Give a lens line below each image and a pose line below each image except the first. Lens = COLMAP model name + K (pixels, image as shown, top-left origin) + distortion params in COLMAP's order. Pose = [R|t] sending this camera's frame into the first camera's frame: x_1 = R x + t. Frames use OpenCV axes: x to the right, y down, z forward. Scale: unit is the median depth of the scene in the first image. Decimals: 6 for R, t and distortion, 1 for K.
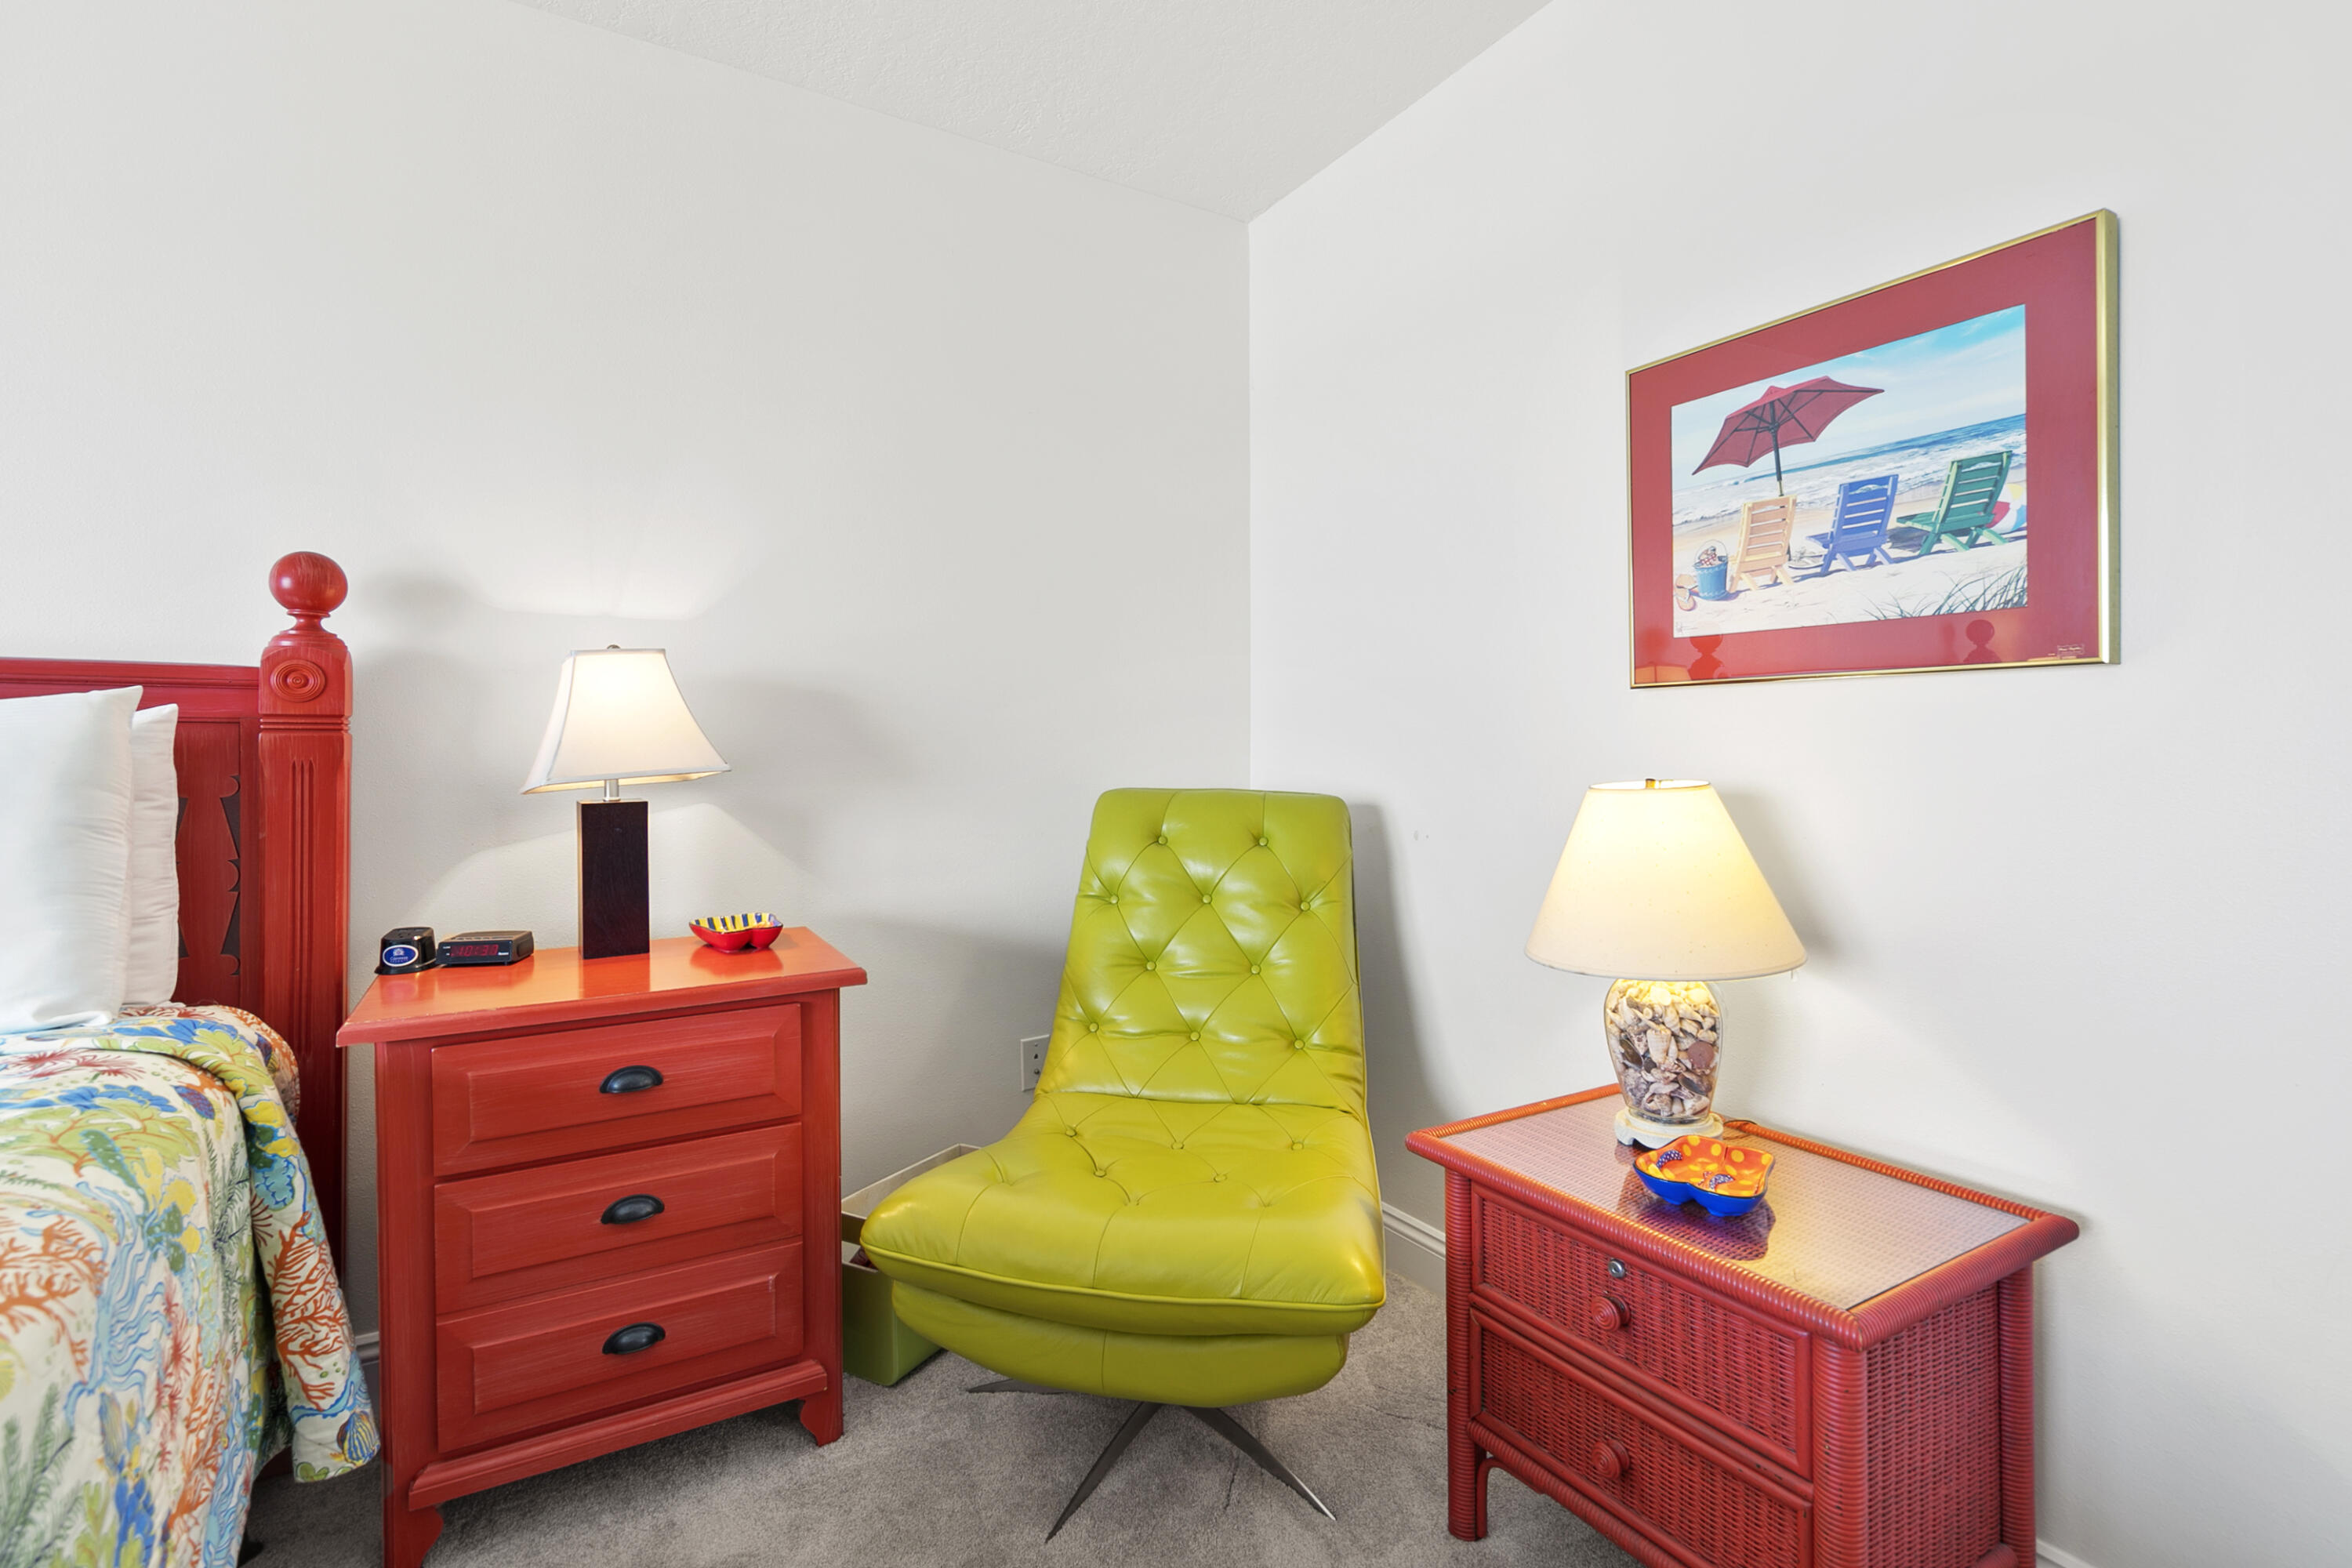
lens RADIAL K [[1070.3, 0, 1171.4], [0, 1070.3, 770.0], [0, 0, 1]] dist [0.009488, -0.004530]
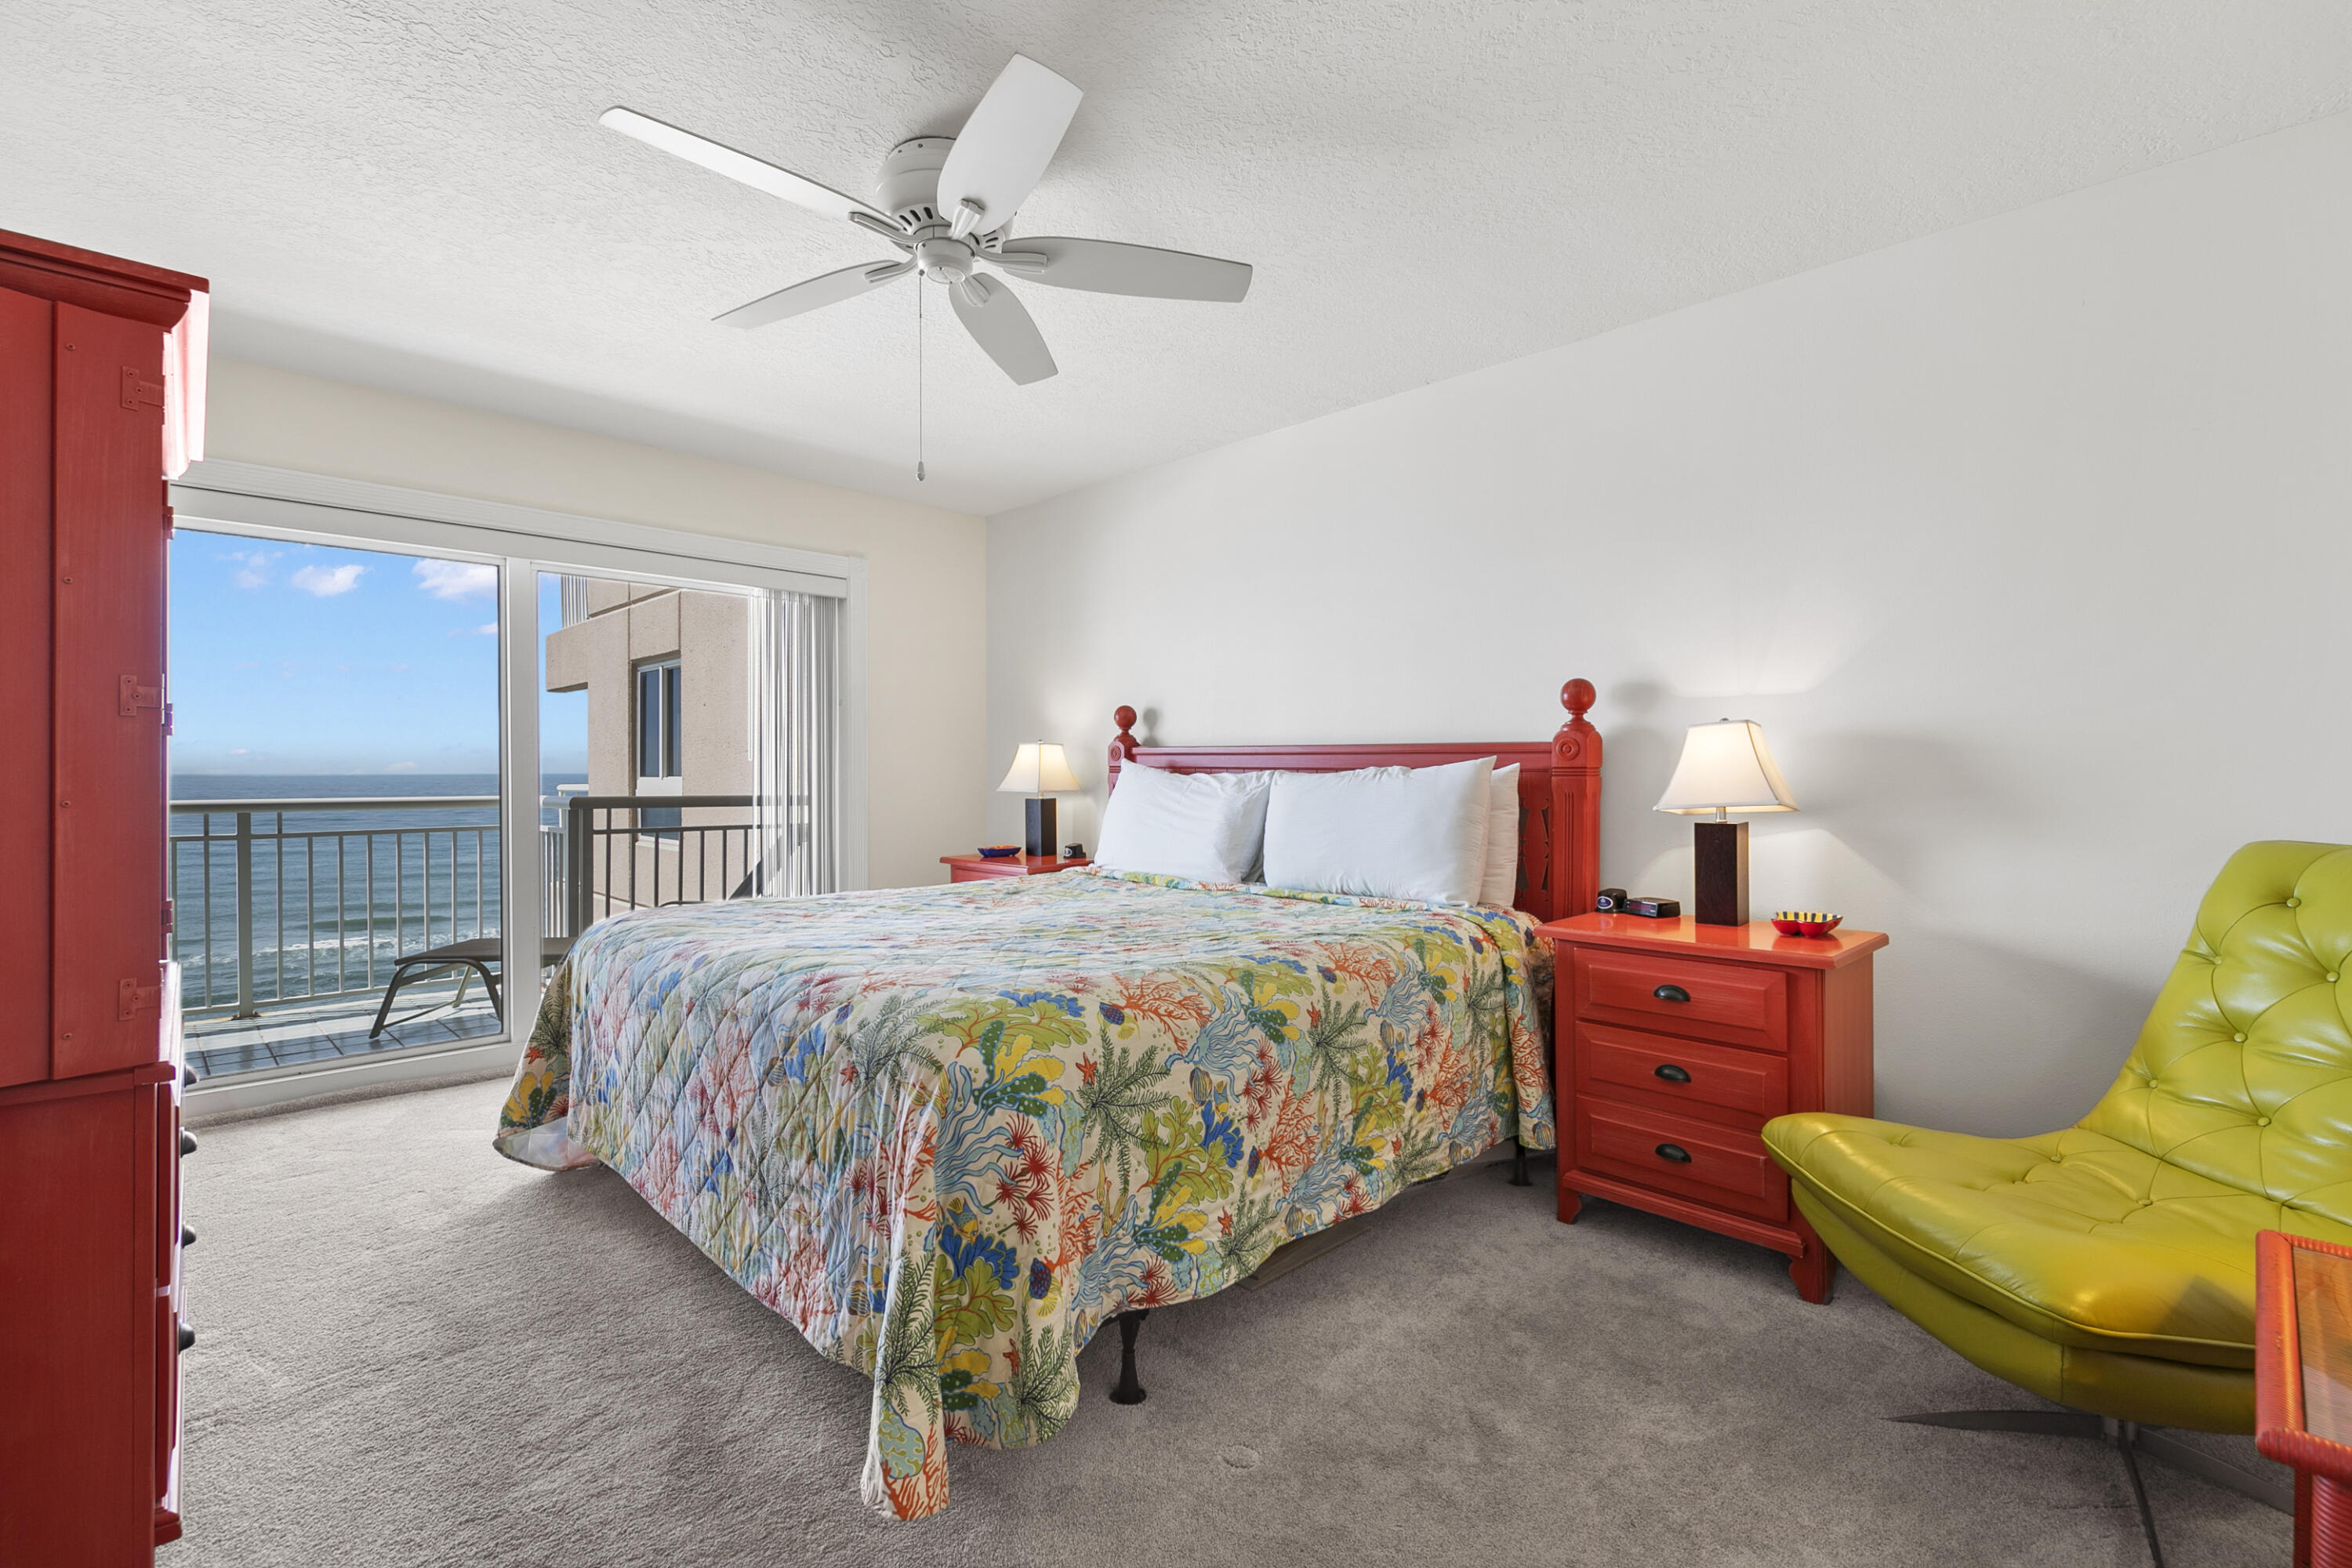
lens RADIAL K [[1070.3, 0, 1178.4], [0, 1070.3, 775.4], [0, 0, 1]] dist [0.009488, -0.004530]
pose [[0.251007, 0.014083, -0.967883, 0.839024], [-0.013890, 0.999844, 0.010946, -0.048020], [0.967886, 0.010696, 0.251163, -0.132460]]
